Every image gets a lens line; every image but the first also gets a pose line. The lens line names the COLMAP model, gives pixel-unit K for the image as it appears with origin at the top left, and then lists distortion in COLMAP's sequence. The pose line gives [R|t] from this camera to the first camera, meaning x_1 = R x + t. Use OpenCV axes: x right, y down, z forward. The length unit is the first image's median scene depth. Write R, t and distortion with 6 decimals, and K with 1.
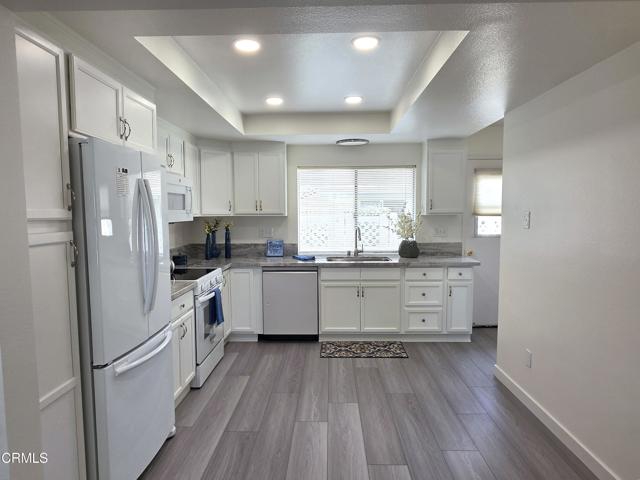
lens RADIAL K [[417.1, 0, 320.0], [0, 417.1, 240.0], [0, 0, 1]] dist [0.002852, -0.000453]
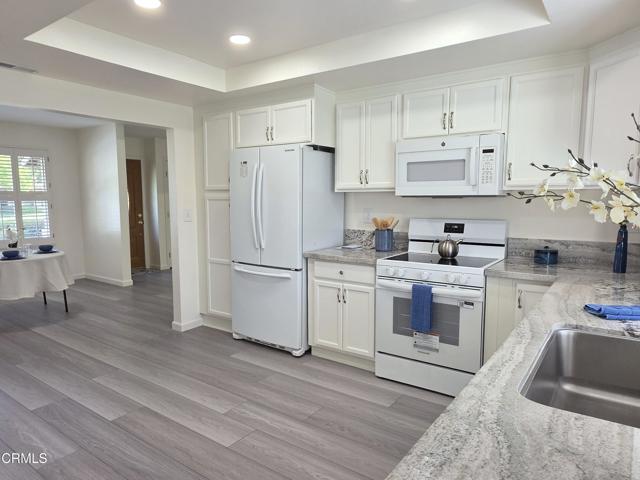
lens RADIAL K [[431.7, 0, 320.0], [0, 431.7, 240.0], [0, 0, 1]] dist [0.002736, 0.003751]
pose [[-0.566453, 0.087213, -0.819466, 0.403730], [-0.053095, 0.988456, 0.141900, -0.052647], [0.822382, 0.123889, -0.555283, 1.047694]]
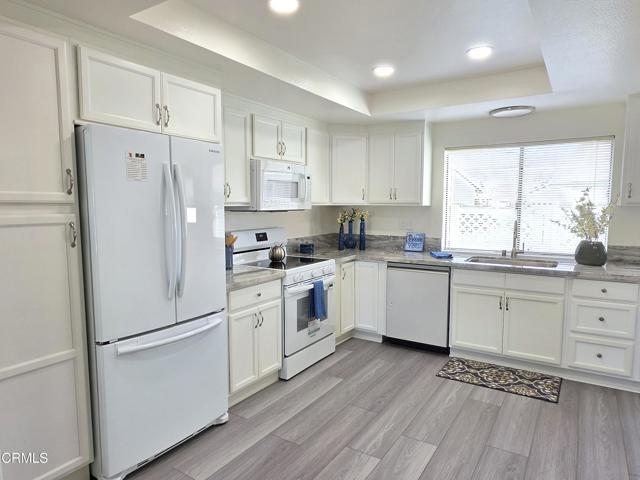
lens RADIAL K [[411.4, 0, 320.0], [0, 411.4, 240.0], [0, 0, 1]] dist [0.005570, 0.001426]
pose [[0.856749, 0.050796, -0.513225, 0.192628], [-0.040448, 0.998691, 0.031322, -0.004536], [0.514144, -0.006076, 0.857682, 0.163807]]
